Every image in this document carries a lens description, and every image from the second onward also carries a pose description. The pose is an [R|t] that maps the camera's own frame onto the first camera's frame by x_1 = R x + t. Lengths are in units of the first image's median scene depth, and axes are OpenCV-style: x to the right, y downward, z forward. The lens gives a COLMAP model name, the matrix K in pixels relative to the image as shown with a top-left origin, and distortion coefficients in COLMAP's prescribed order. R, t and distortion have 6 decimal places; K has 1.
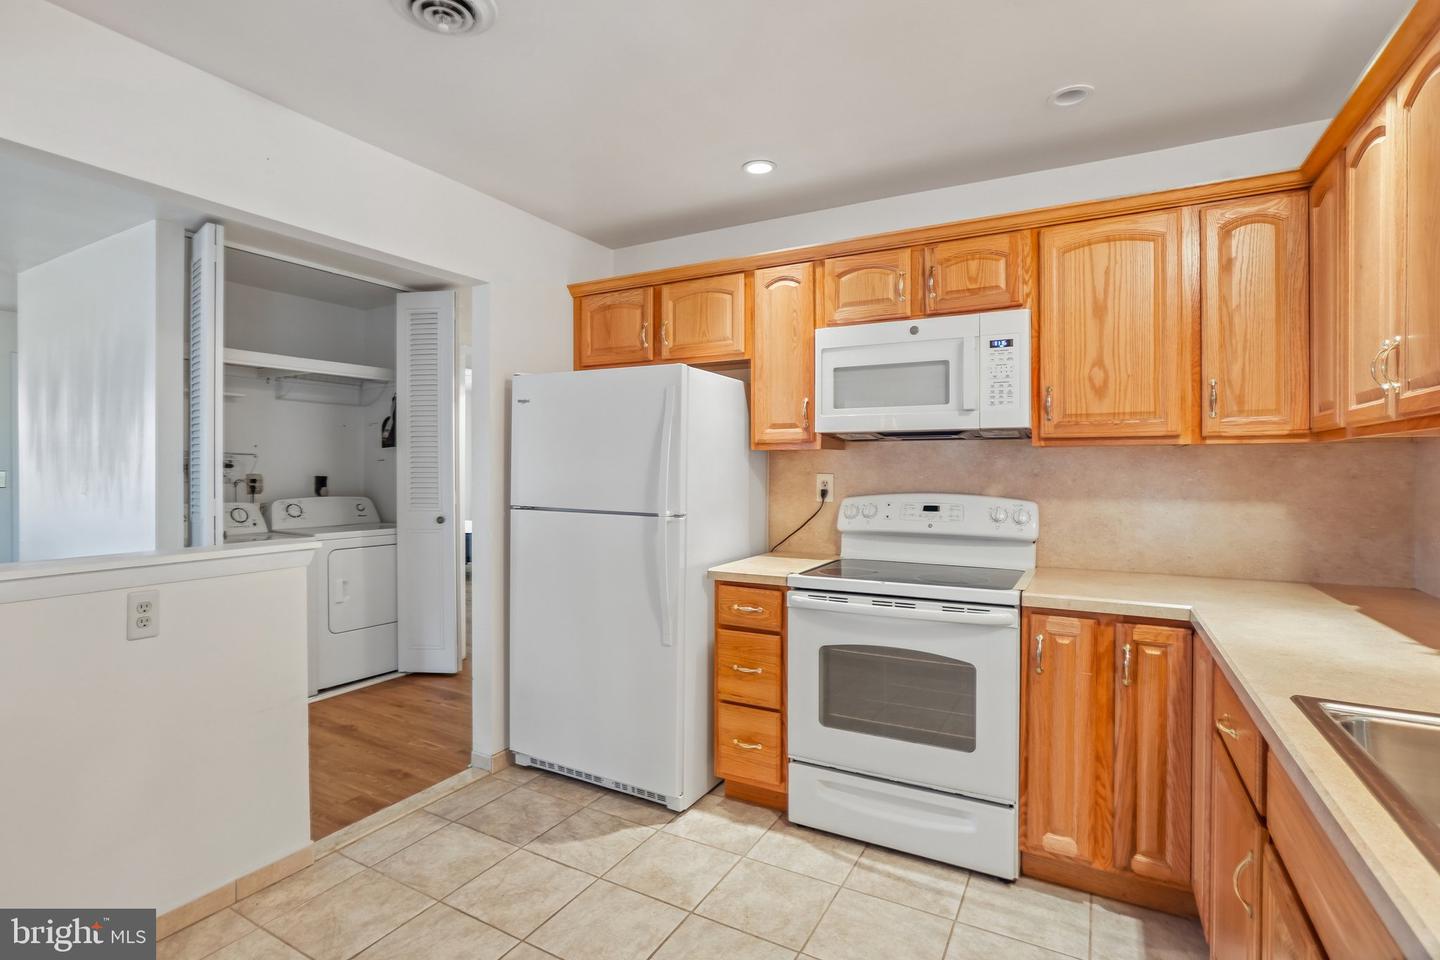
lens RADIAL K [[692.3, 0, 699.1], [0, 692.3, 469.8], [0, 0, 1]] dist [-0.025703, 0.009040]
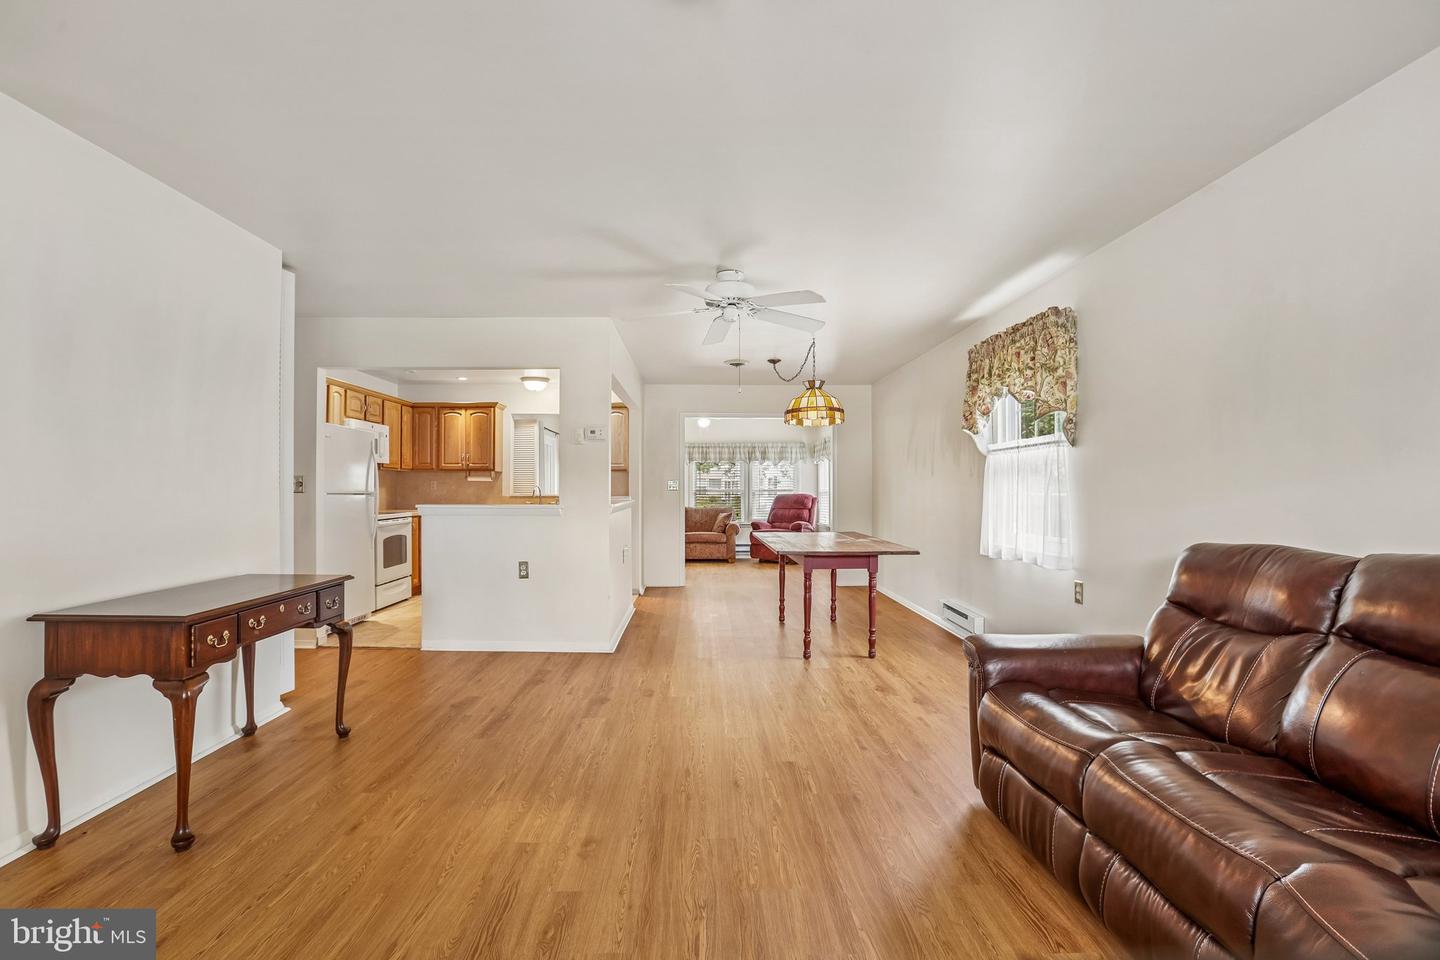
lens RADIAL K [[670.9, 0, 712.0], [0, 670.9, 480.6], [0, 0, 1]] dist [-0.033819, 0.015662]
pose [[-0.515318, 0.007042, 0.856970, -2.518263], [0.001456, 0.999972, -0.007342, 0.036407], [-0.856998, -0.002535, -0.515313, 1.123624]]
